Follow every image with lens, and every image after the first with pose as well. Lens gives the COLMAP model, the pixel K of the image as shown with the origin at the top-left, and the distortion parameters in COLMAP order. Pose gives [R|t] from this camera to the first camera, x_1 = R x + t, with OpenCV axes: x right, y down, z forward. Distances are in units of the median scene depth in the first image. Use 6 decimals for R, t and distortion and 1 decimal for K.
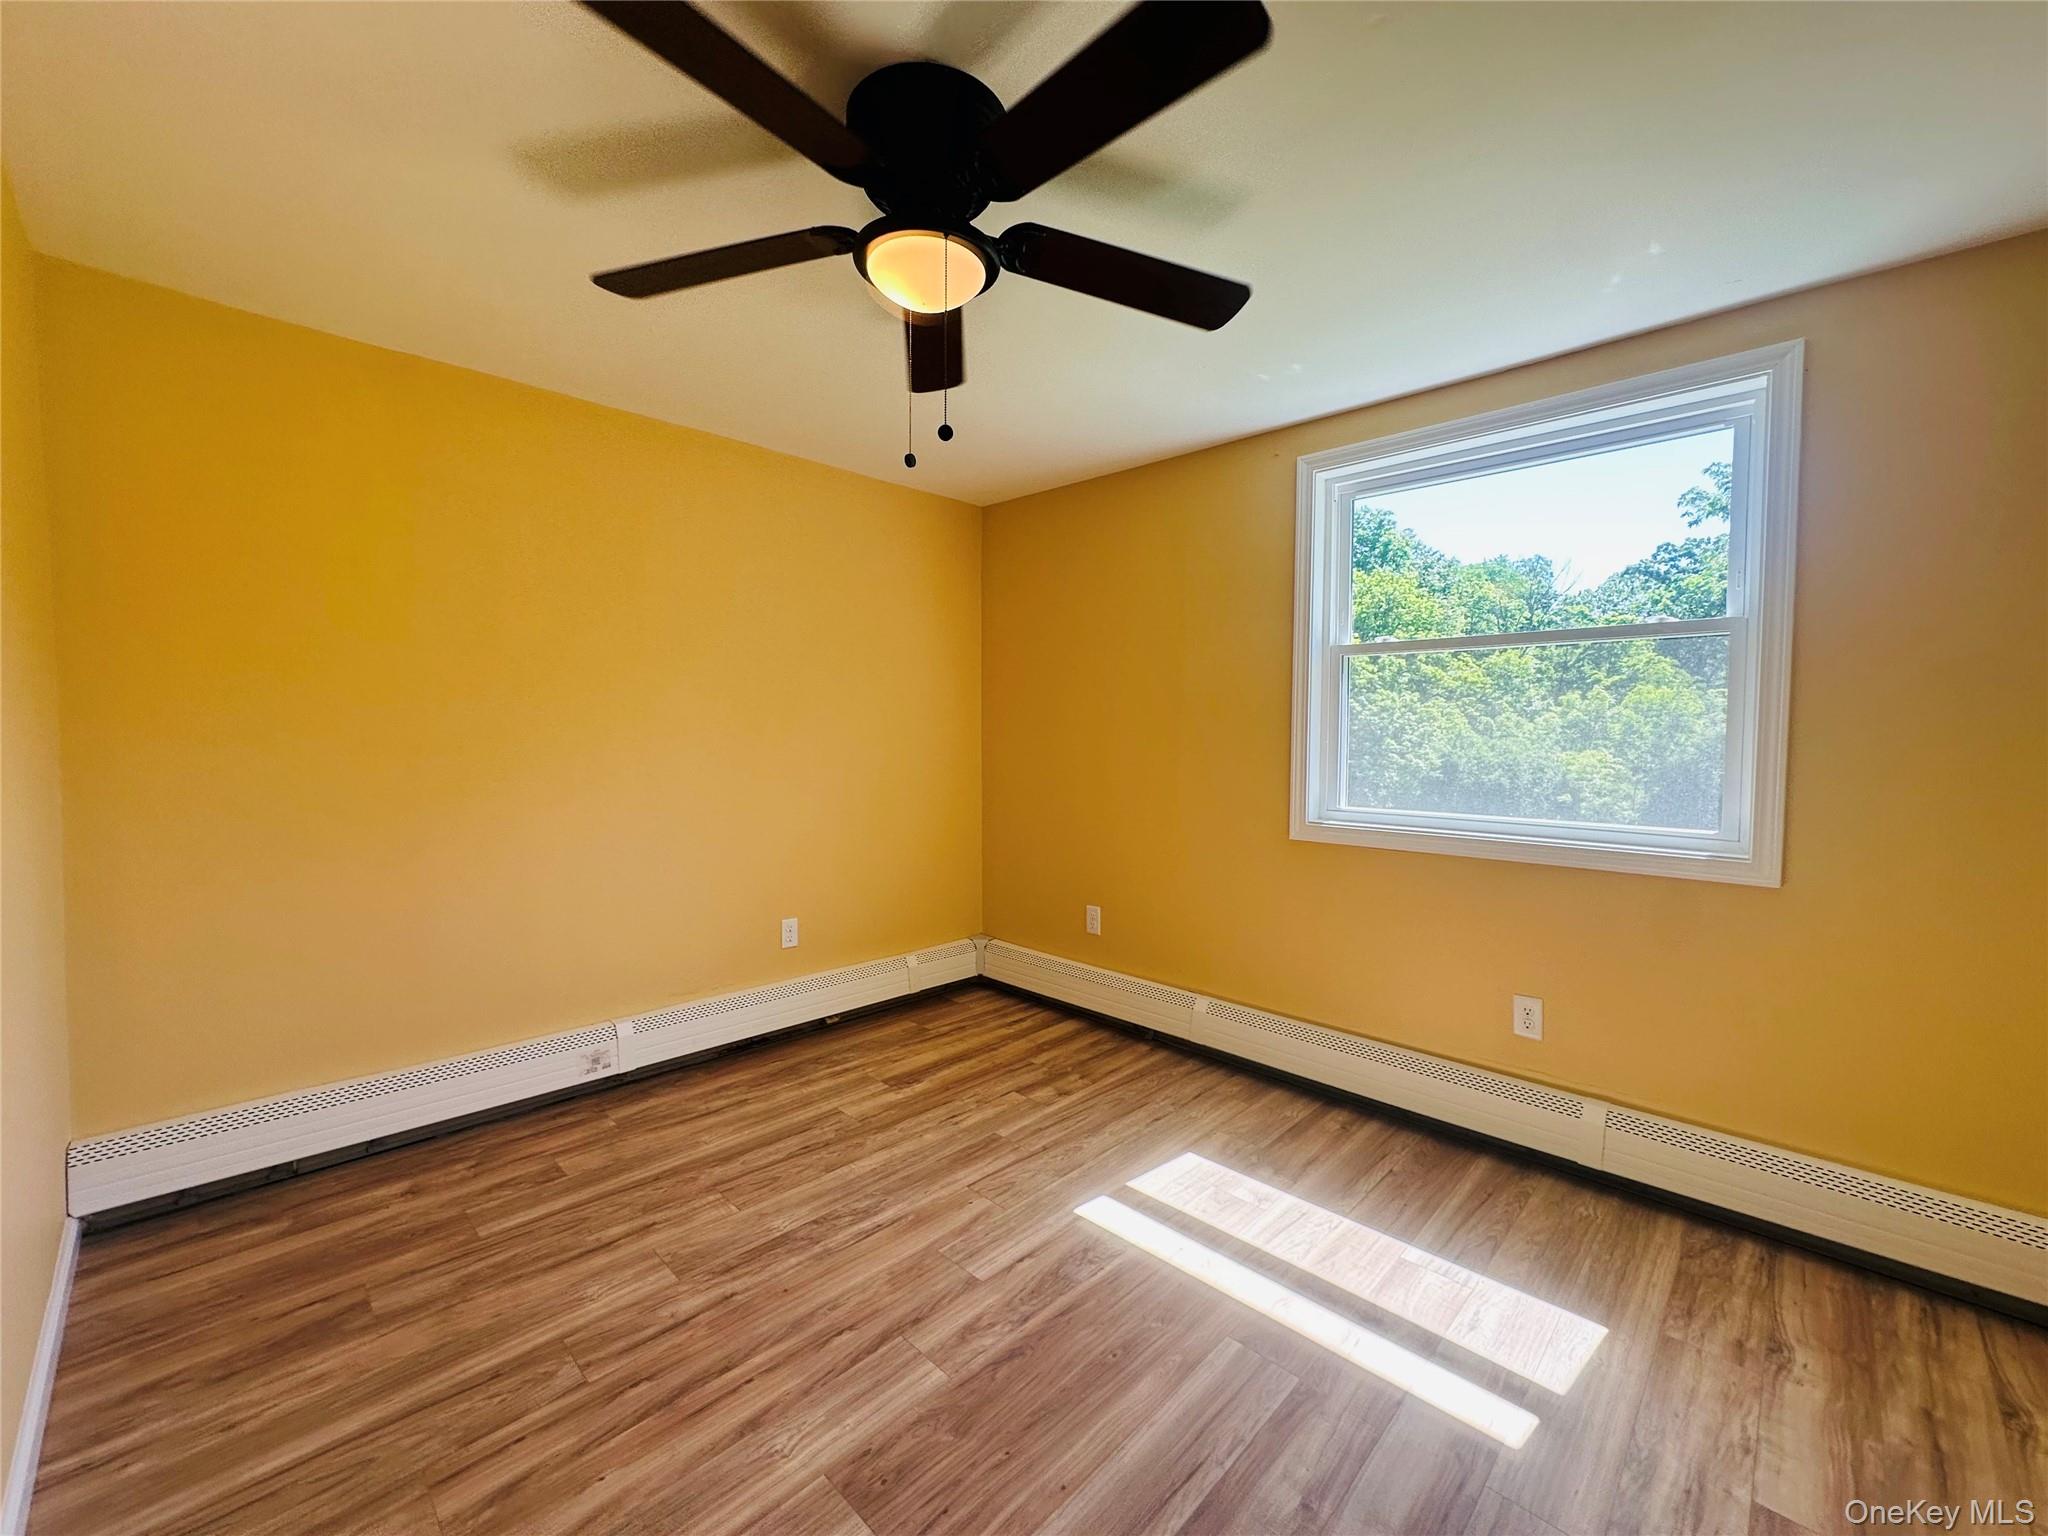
lens RADIAL K [[814.2, 0, 1024.0], [0, 814.2, 768.0], [0, 0, 1]] dist [-0.000530, 0.000023]
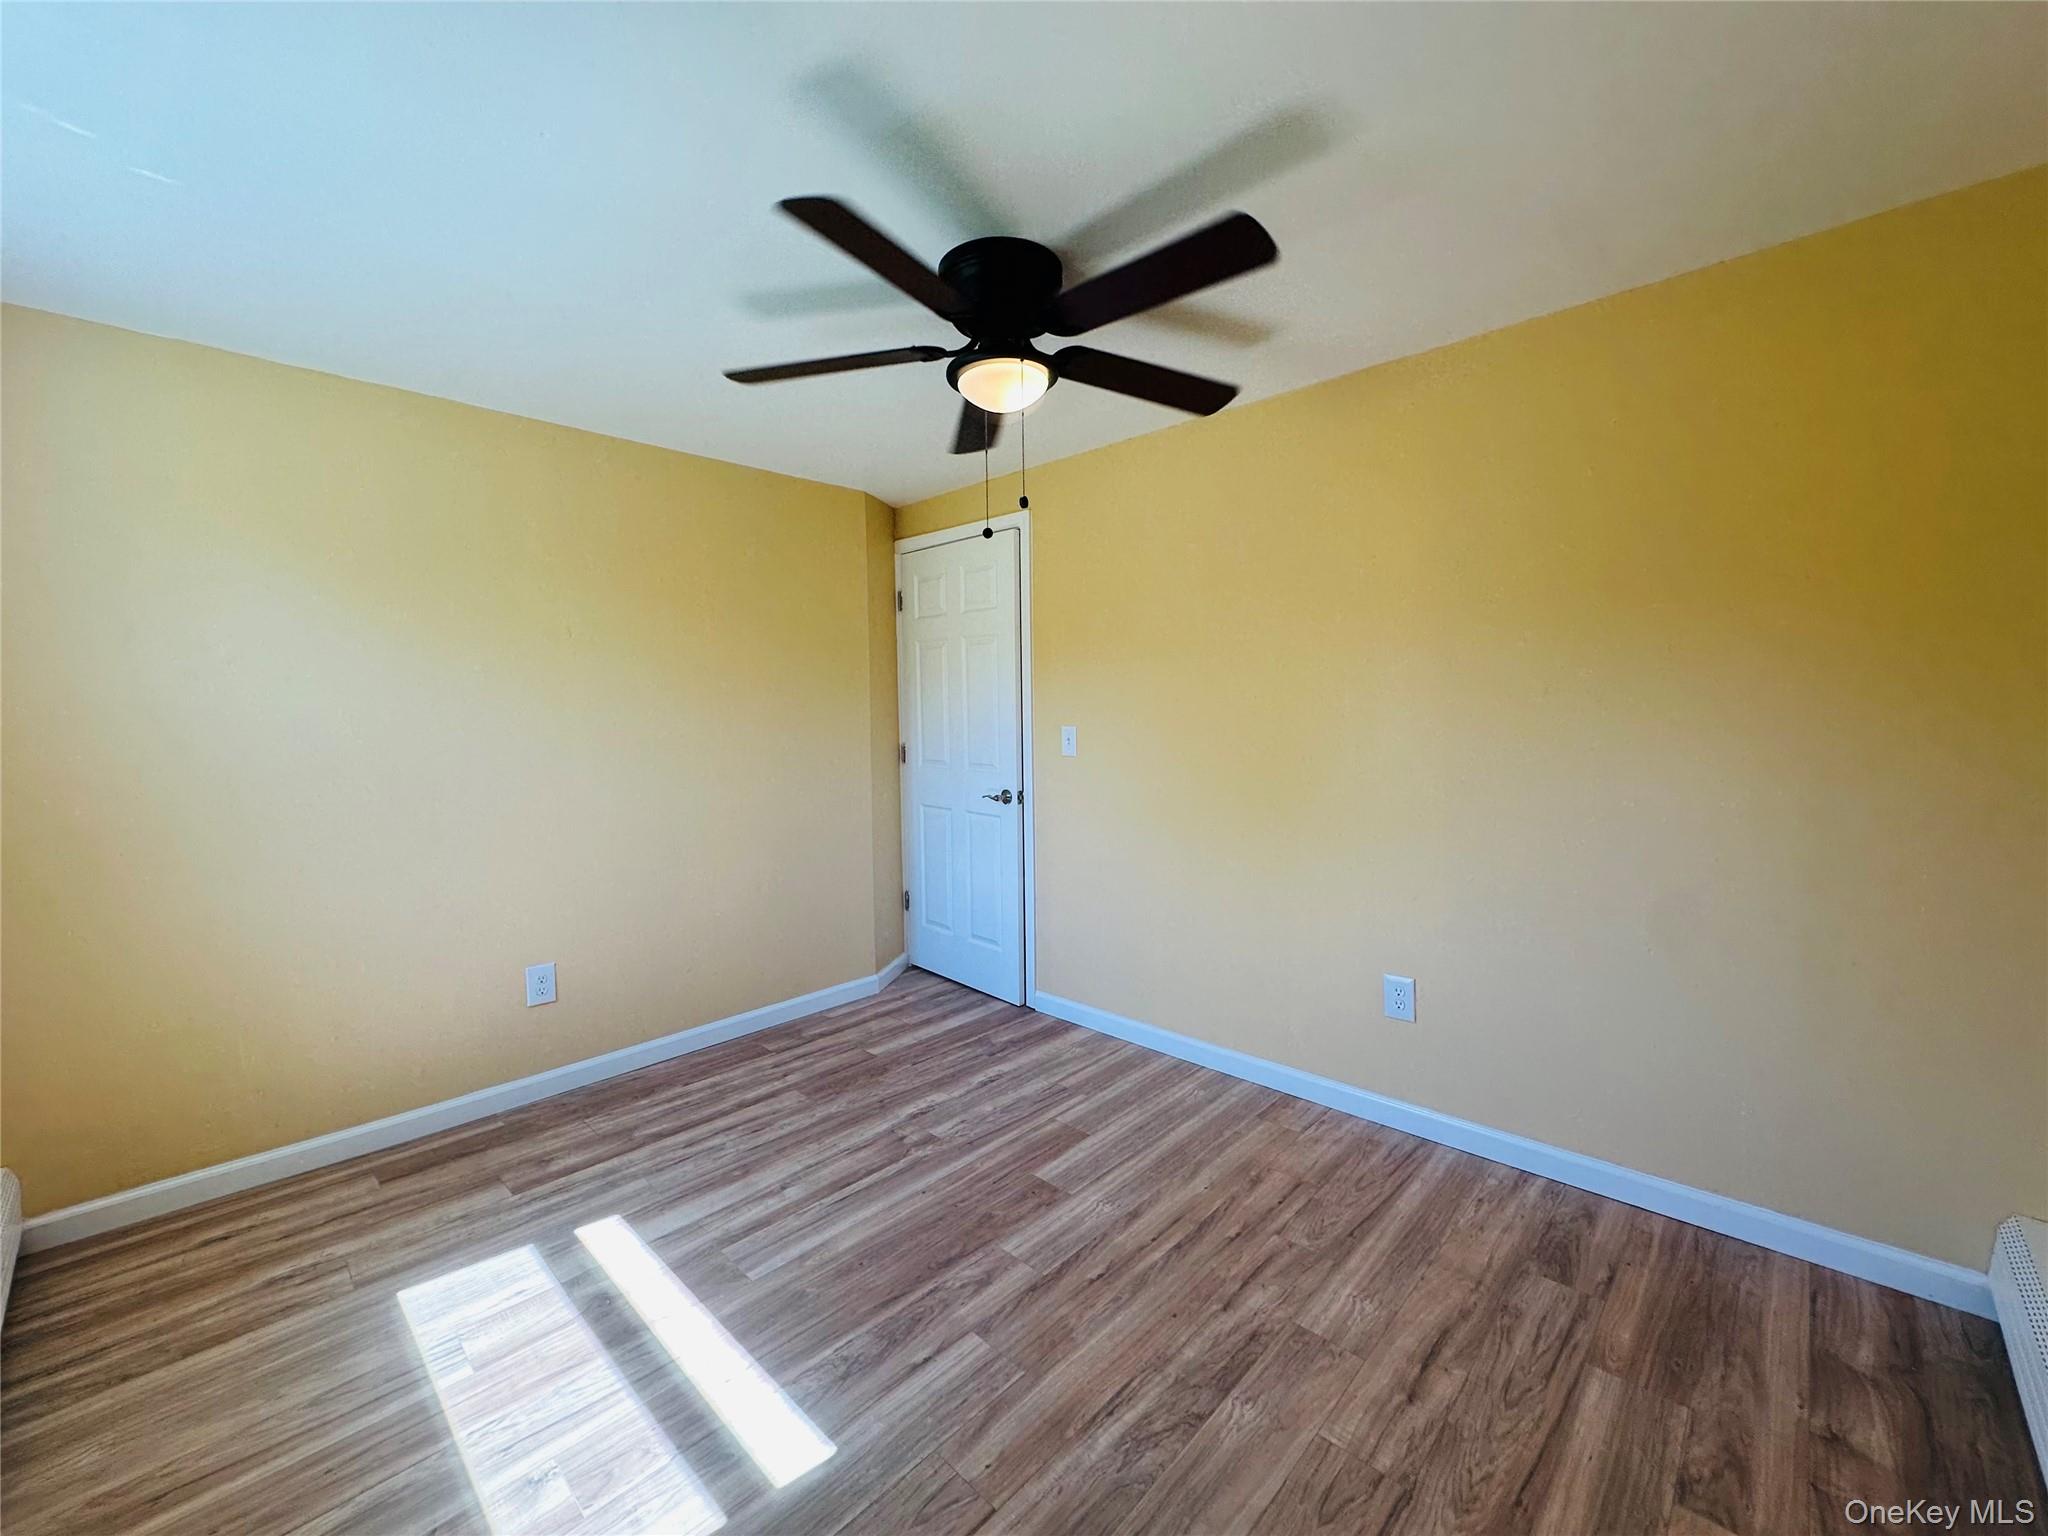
lens RADIAL K [[814.2, 0, 1024.0], [0, 814.2, 768.0], [0, 0, 1]] dist [-0.000530, 0.000023]
pose [[-0.999958, 0.007498, -0.005277, -0.116197], [0.006785, 0.992243, 0.124125, -0.131138], [0.006167, 0.124084, -0.992253, 1.929126]]
